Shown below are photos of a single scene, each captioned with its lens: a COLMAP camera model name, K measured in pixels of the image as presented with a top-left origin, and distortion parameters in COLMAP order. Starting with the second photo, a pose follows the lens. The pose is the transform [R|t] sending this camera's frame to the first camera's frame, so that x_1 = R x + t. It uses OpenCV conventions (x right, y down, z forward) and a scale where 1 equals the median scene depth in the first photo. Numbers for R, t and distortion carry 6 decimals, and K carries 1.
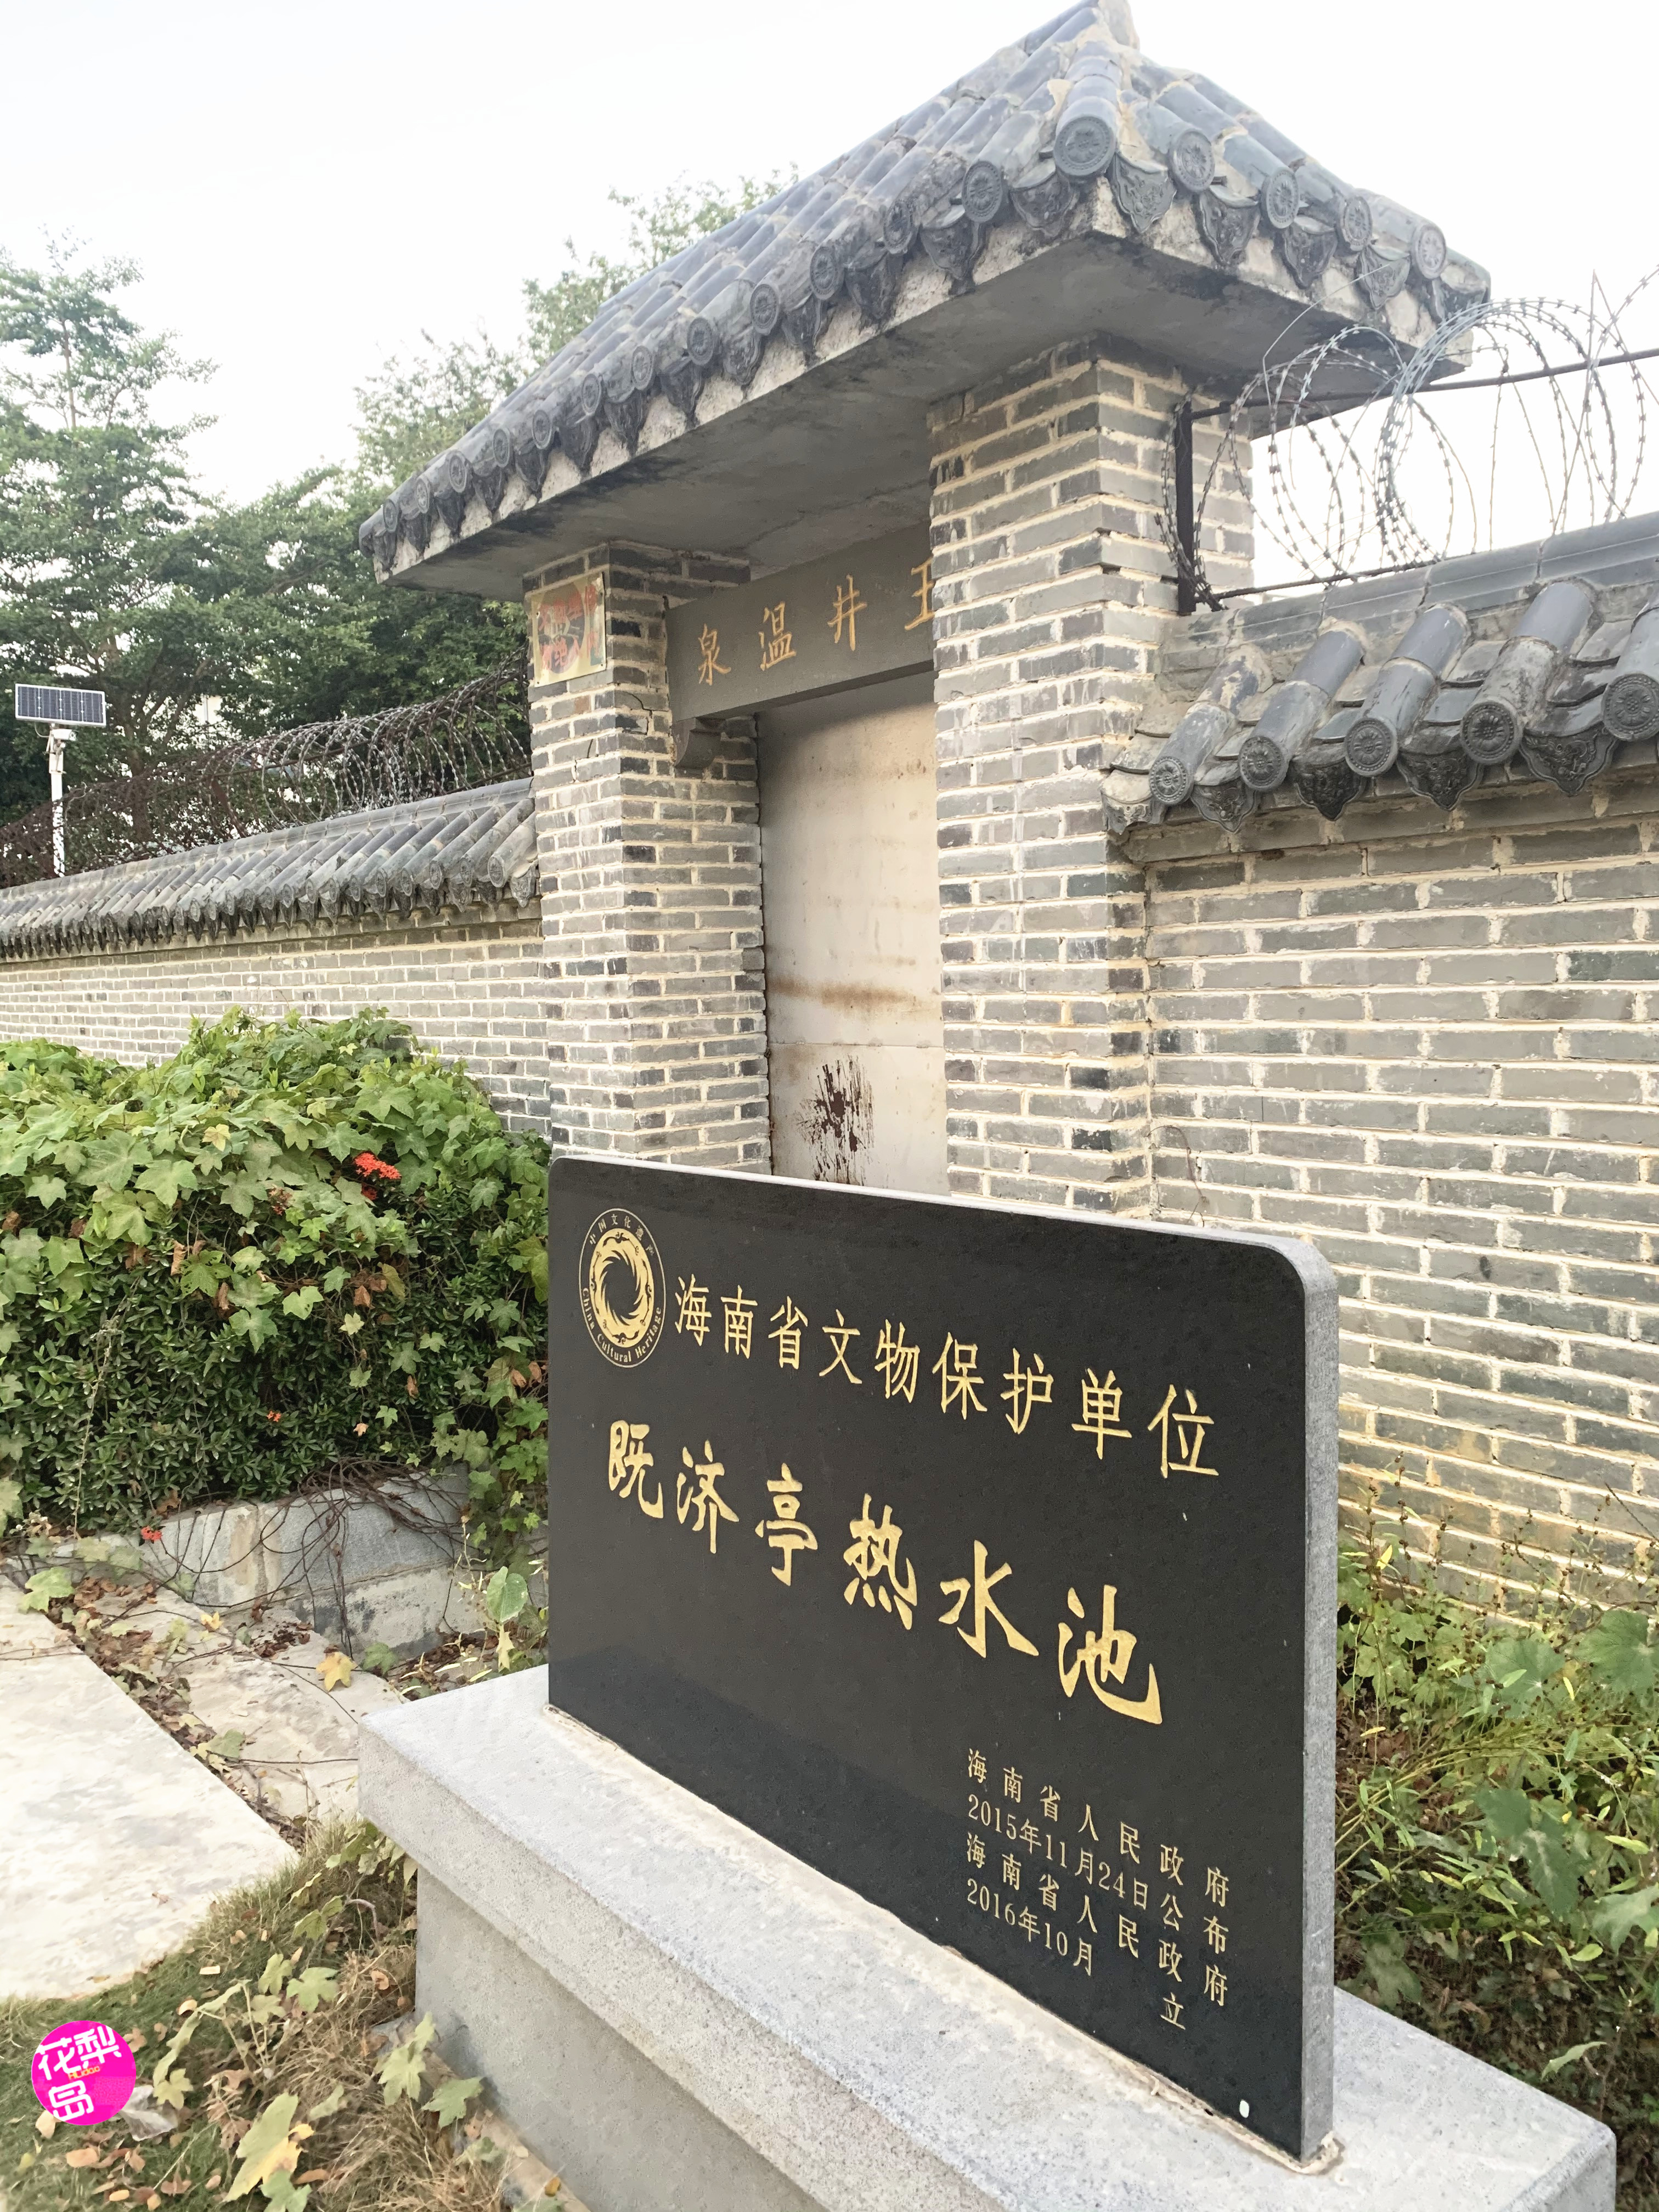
lens RADIAL K [[1691.8, 0, 848.2], [0, 1691.8, 1083.3], [0, 0, 1]] dist [0.152485, -0.441094]
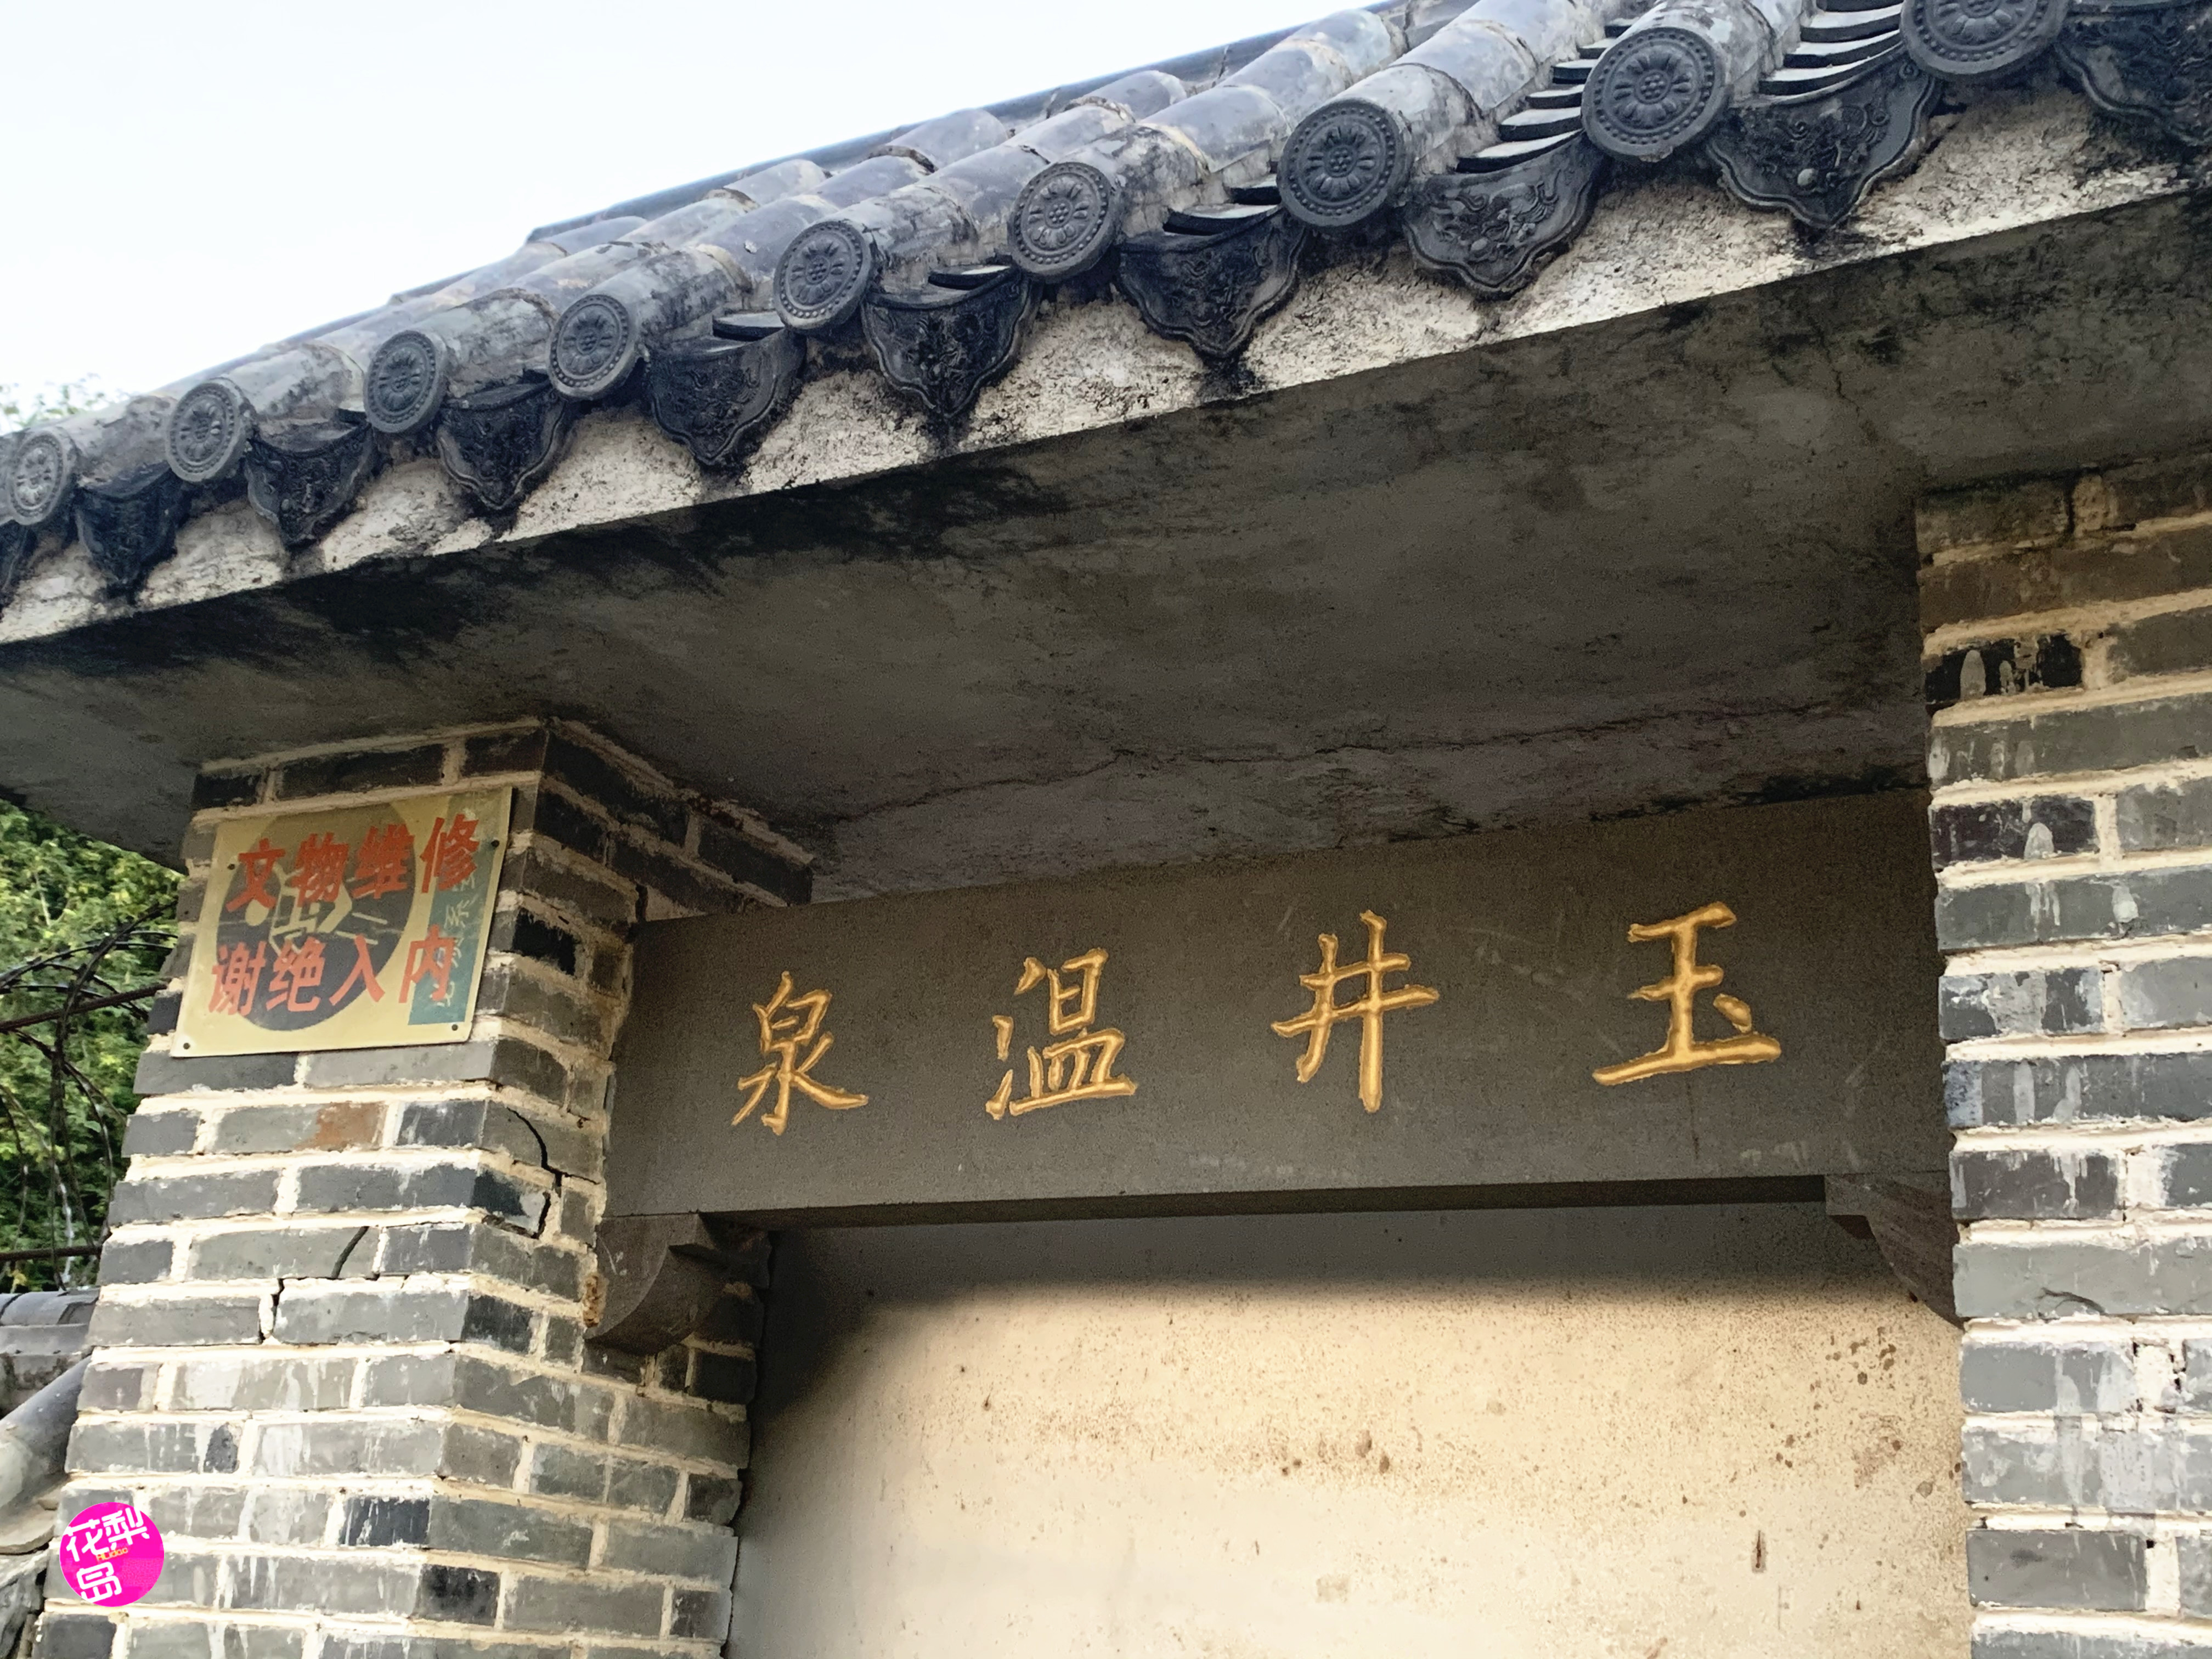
lens RADIAL K [[2495.7, 0, 1106.0], [0, 2495.7, 829.5], [0, 0, 1]] dist [0.202145, -0.626885]
pose [[0.913096, 0.220285, 0.343119, -0.293039], [-0.069405, 0.913191, -0.401579, -0.116141], [-0.401795, 0.342866, 0.849119, 0.689402]]
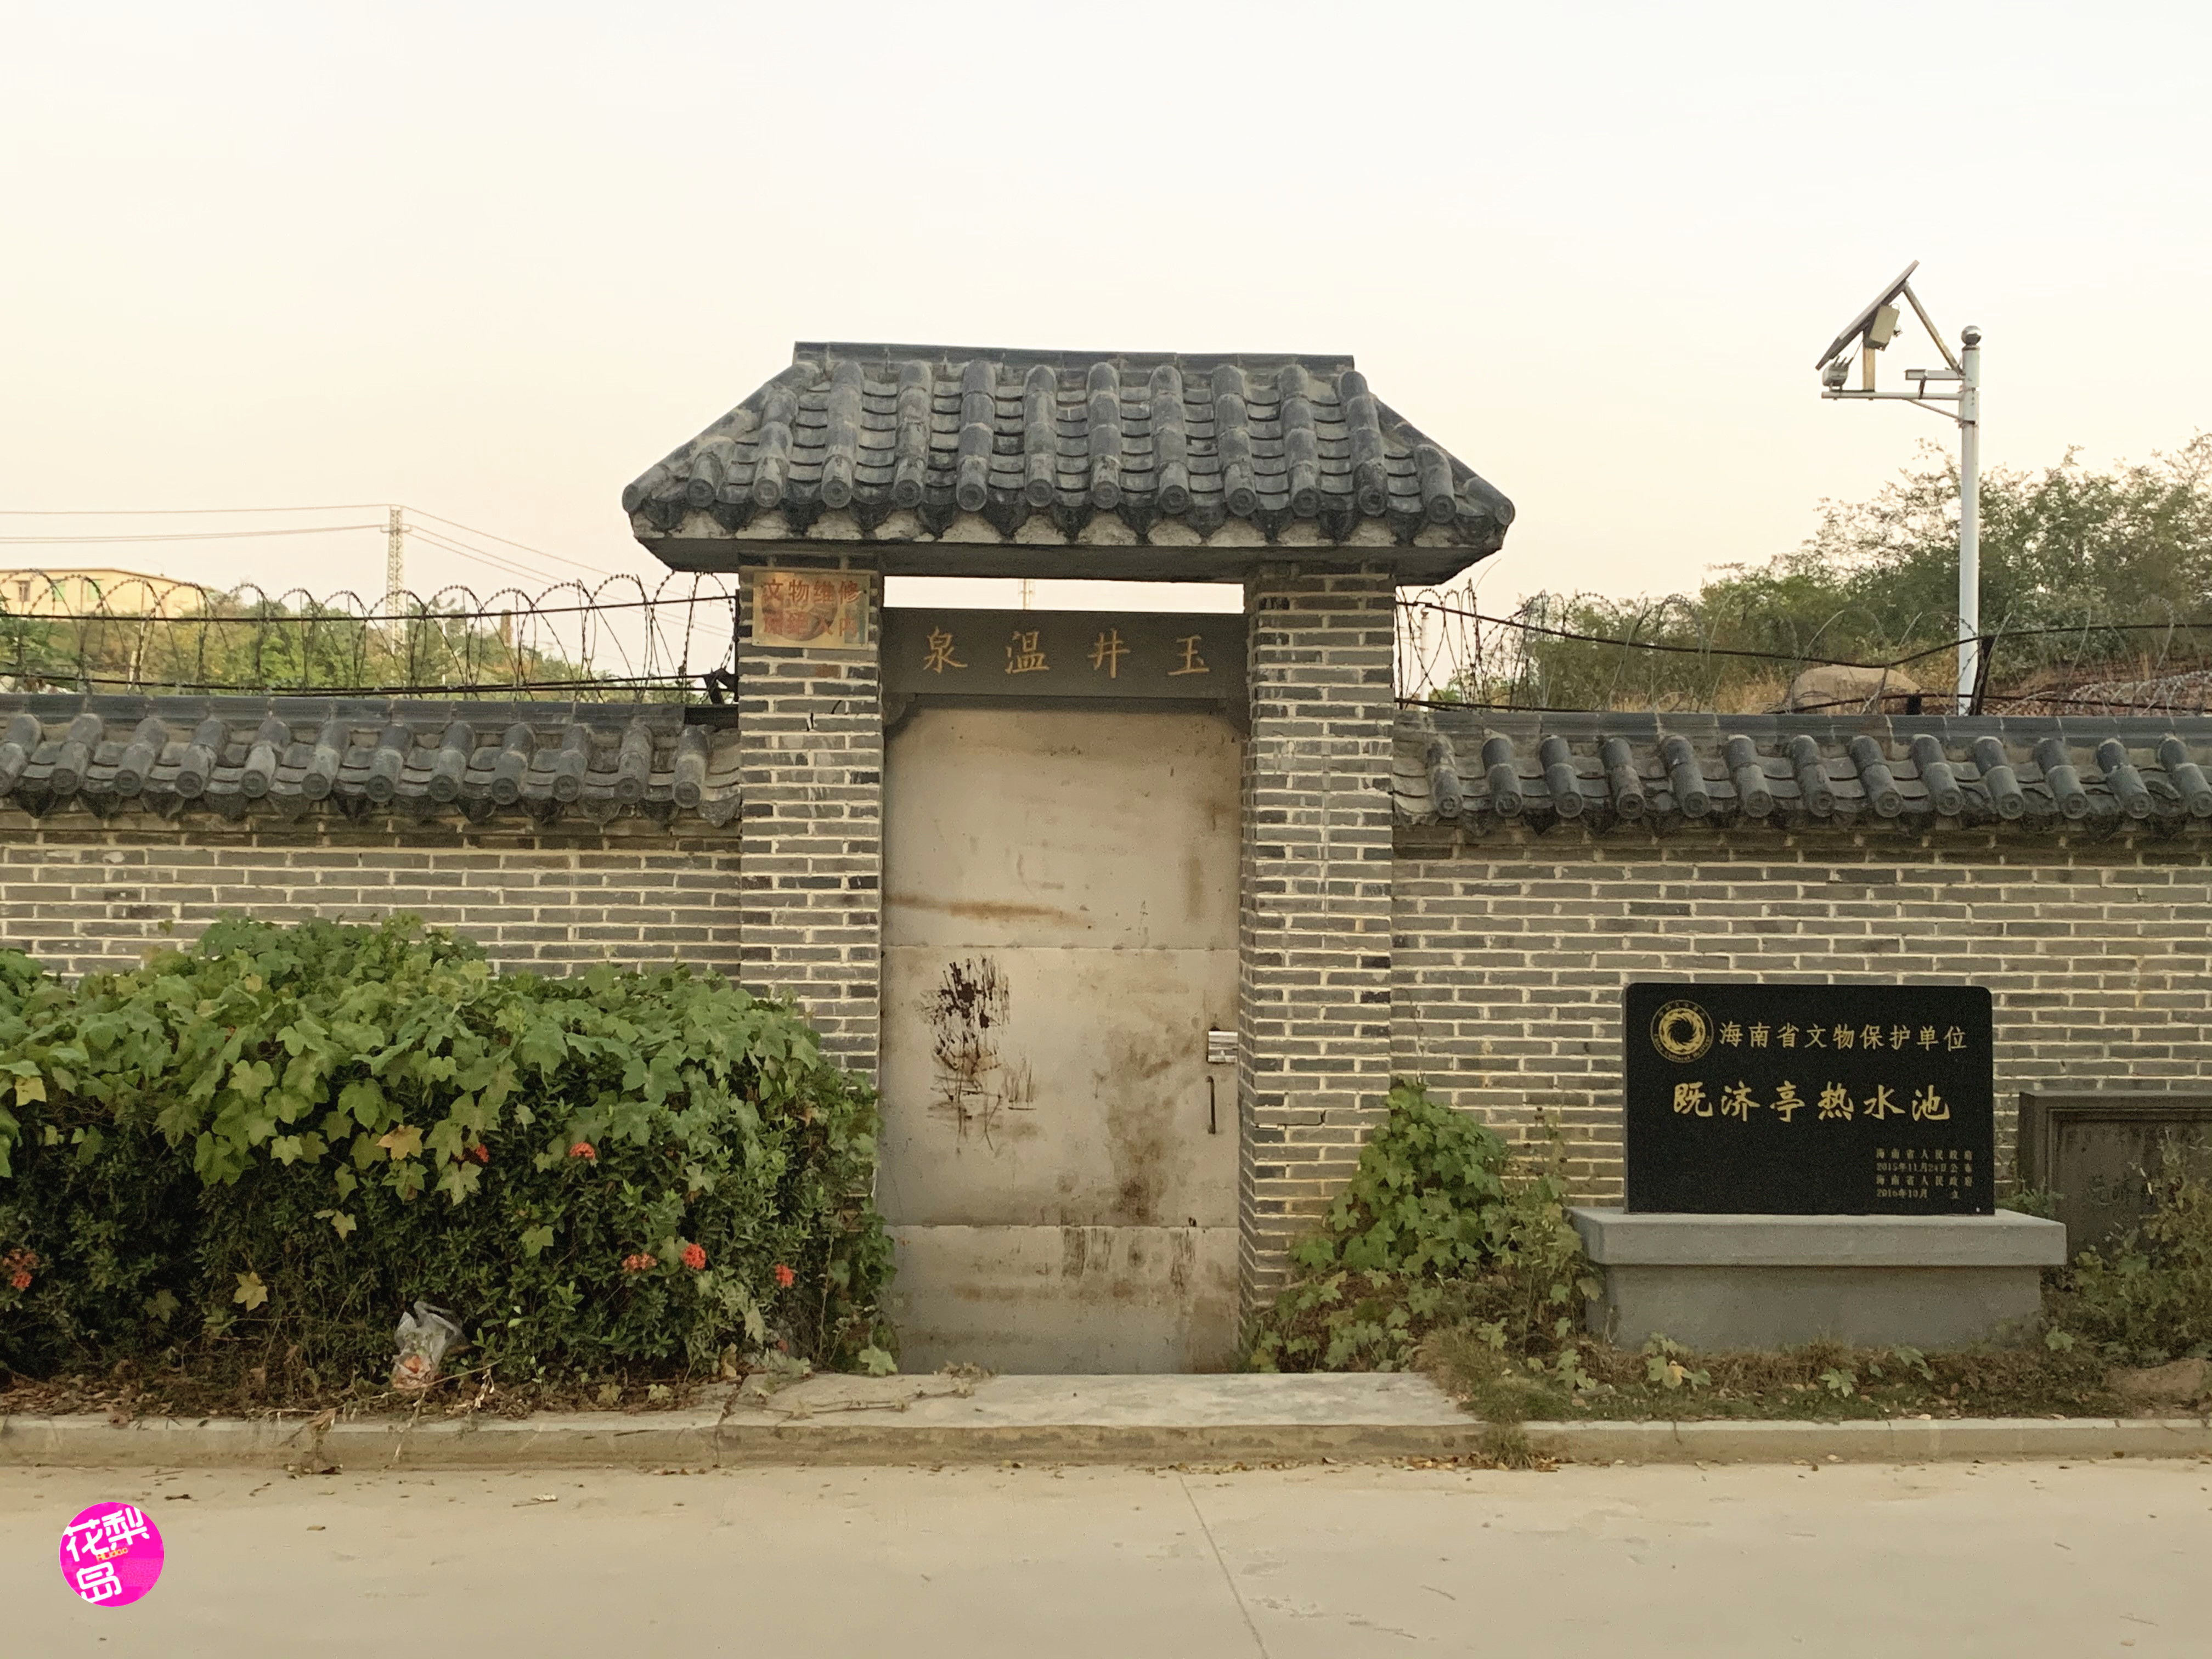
lens RADIAL K [[2495.7, 0, 1106.0], [0, 2495.7, 829.5], [0, 0, 1]] dist [0.202145, -0.626885]
pose [[0.584988, 0.043542, 0.809872, -2.148304], [0.024207, 0.997176, -0.071097, 0.037962], [-0.810681, 0.061195, 0.582282, -0.303606]]
